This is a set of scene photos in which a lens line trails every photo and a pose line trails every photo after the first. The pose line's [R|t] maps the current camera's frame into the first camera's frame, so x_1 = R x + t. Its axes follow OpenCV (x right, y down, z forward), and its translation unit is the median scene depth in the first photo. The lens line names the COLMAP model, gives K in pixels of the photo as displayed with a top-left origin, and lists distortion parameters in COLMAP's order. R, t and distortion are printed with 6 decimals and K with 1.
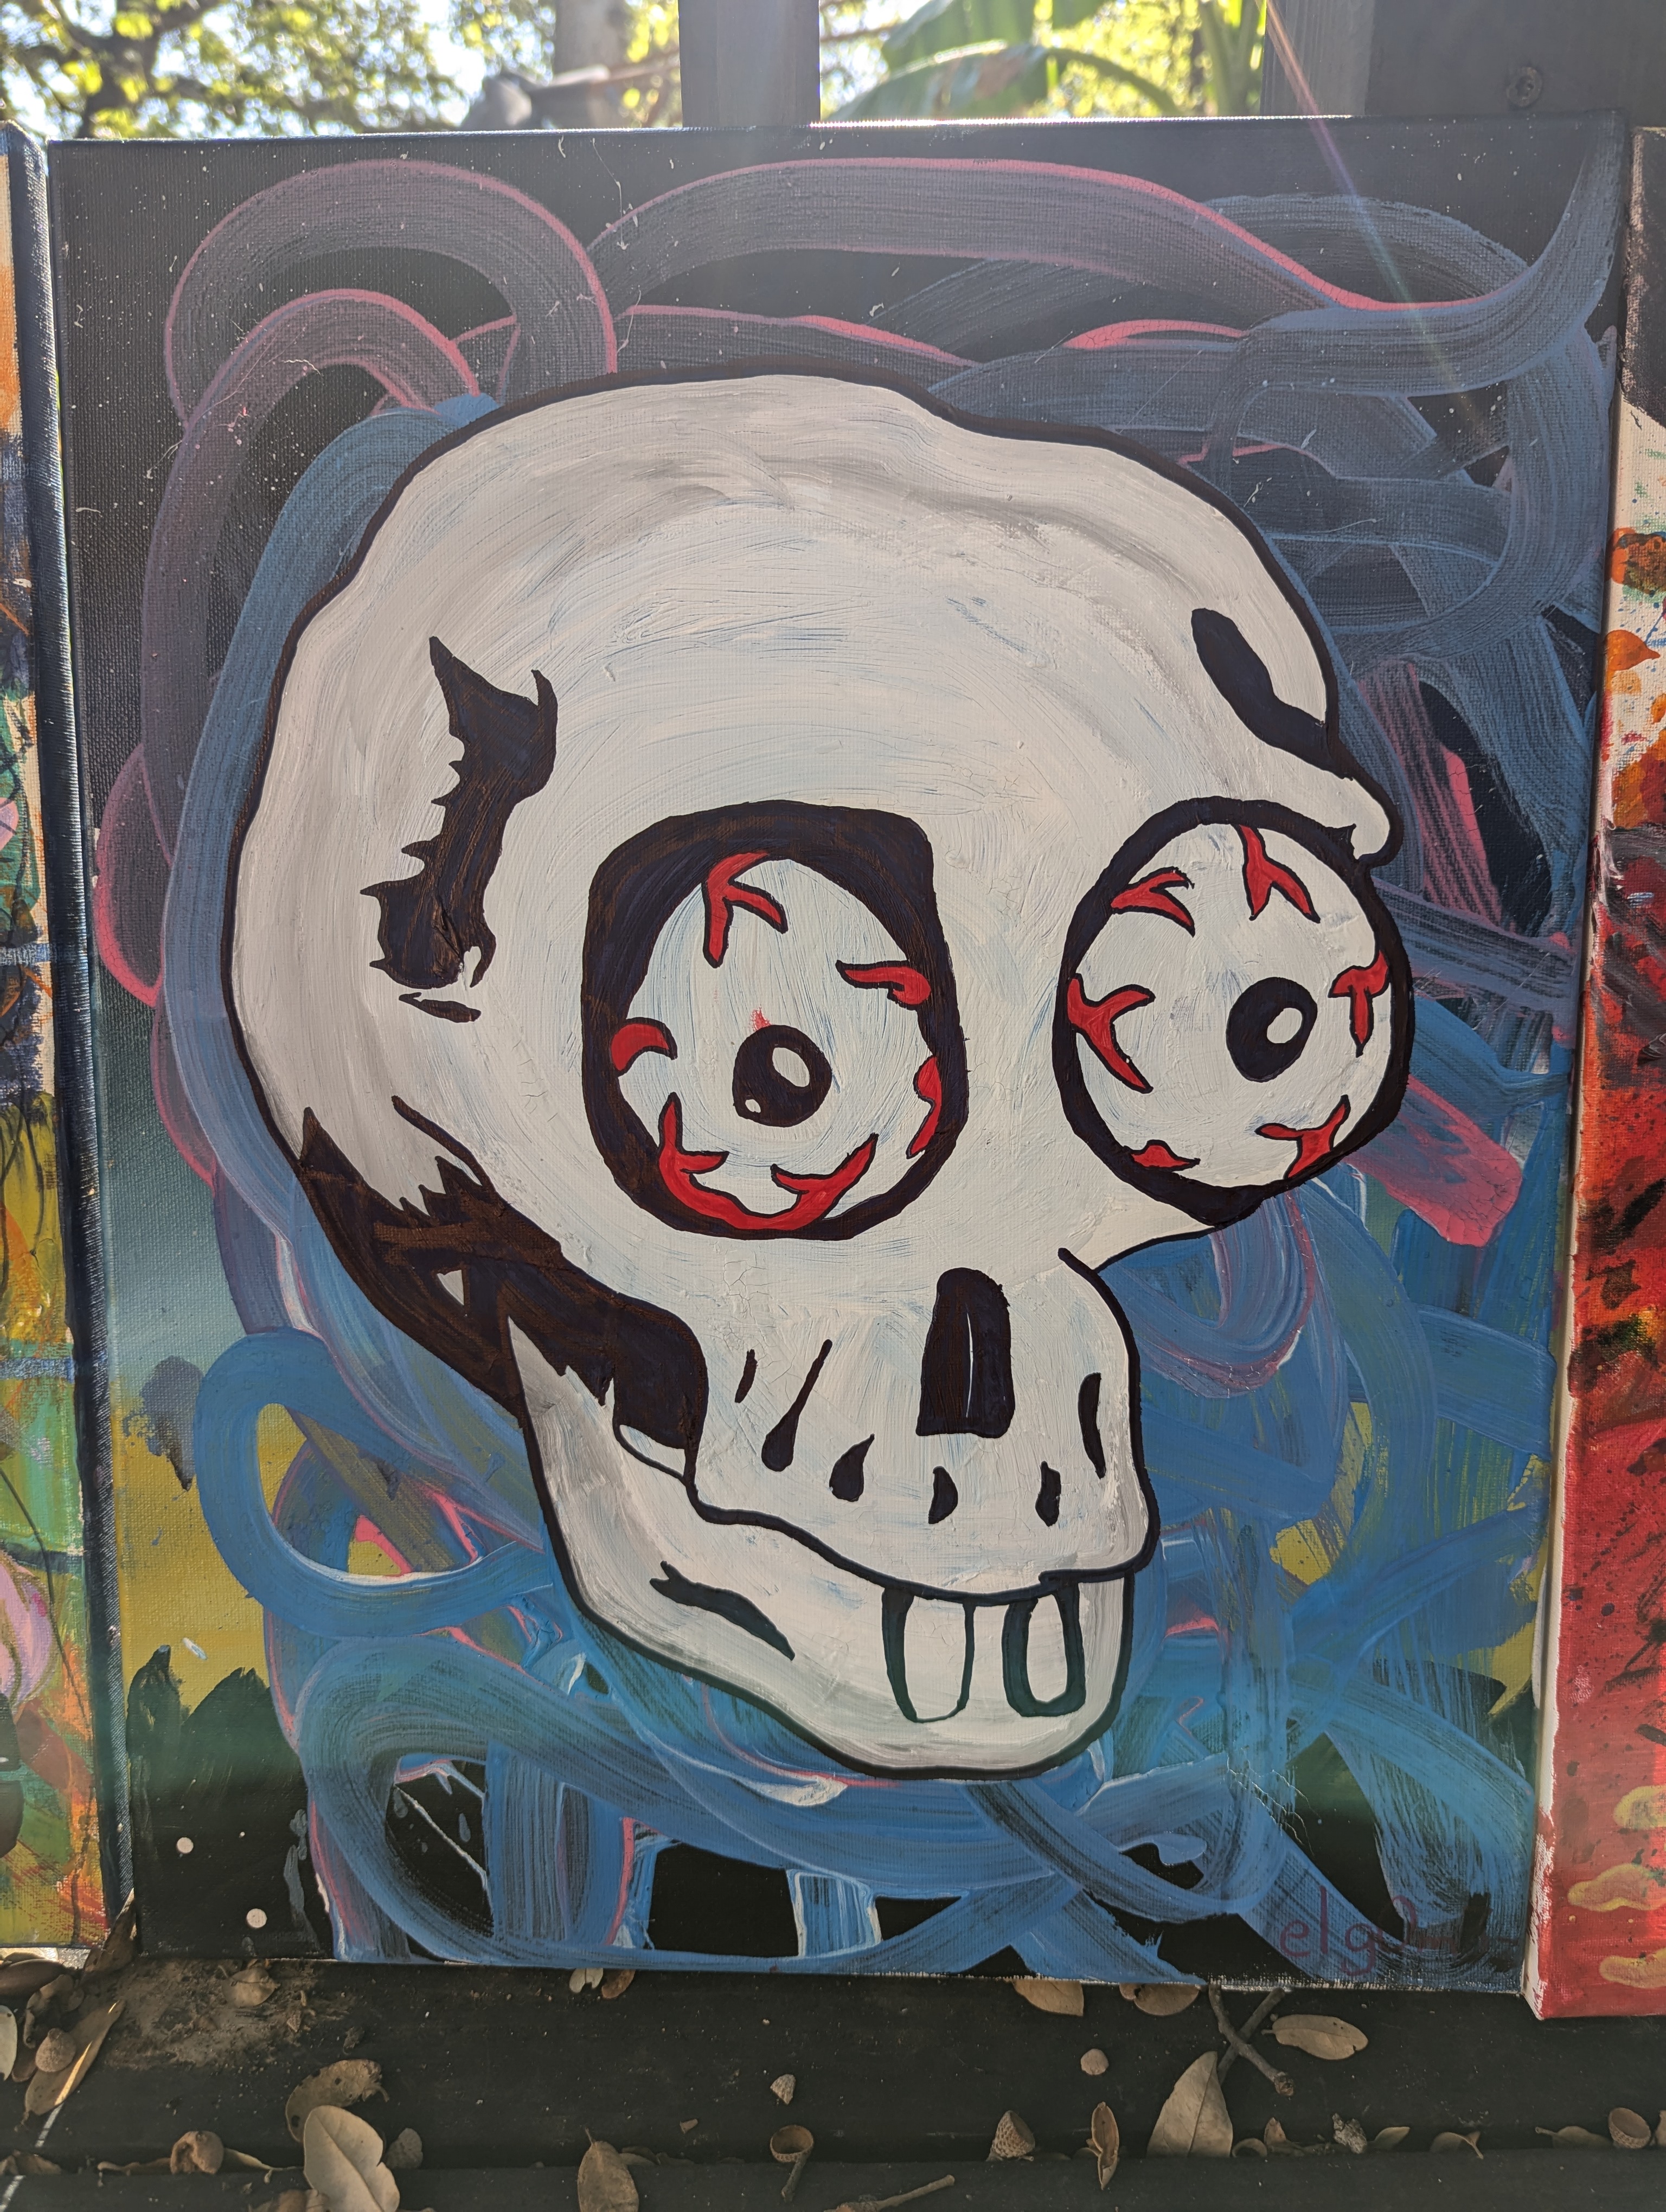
lens RADIAL K [[1555.7, 0, 841.4], [0, 1555.7, 1148.3], [0, 0, 1]] dist [0.032615, -0.062553]
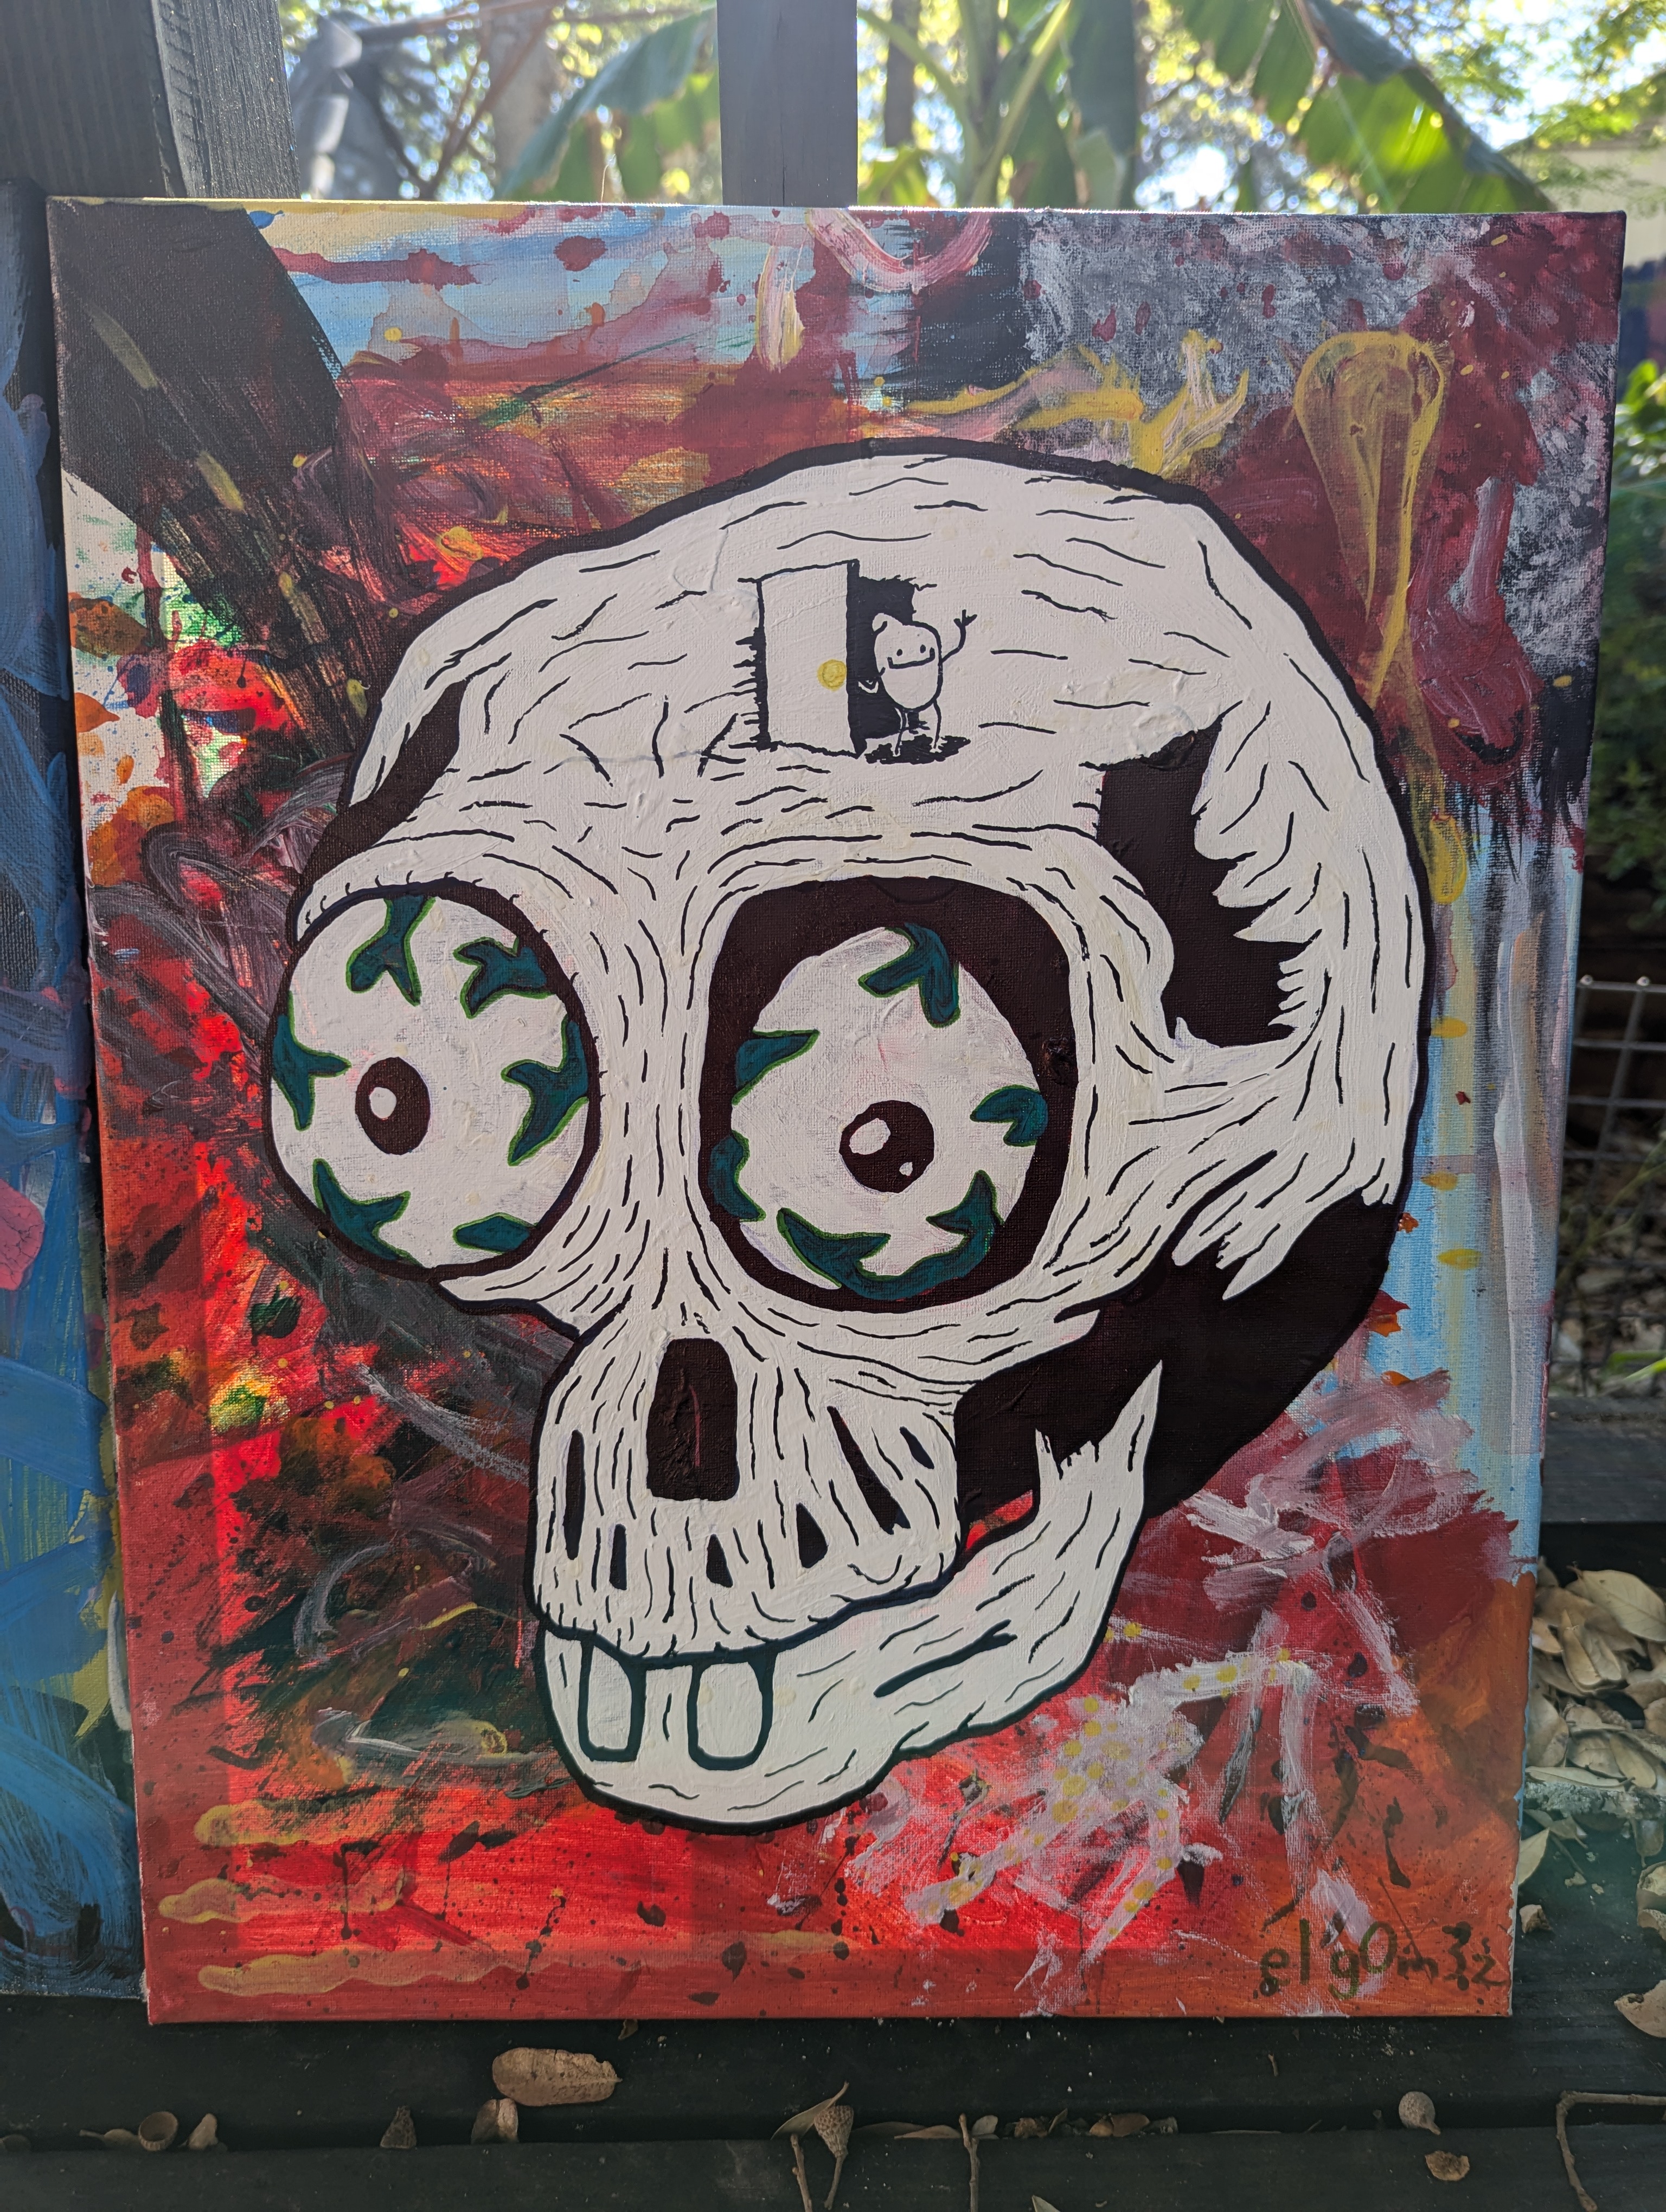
lens RADIAL K [[1555.7, 0, 841.4], [0, 1555.7, 1148.3], [0, 0, 1]] dist [0.032615, -0.062553]
pose [[0.999443, 0.001248, 0.033348, 0.921261], [-0.002123, 0.999655, 0.026194, -0.058765], [-0.033304, -0.026250, 0.999100, -0.044644]]
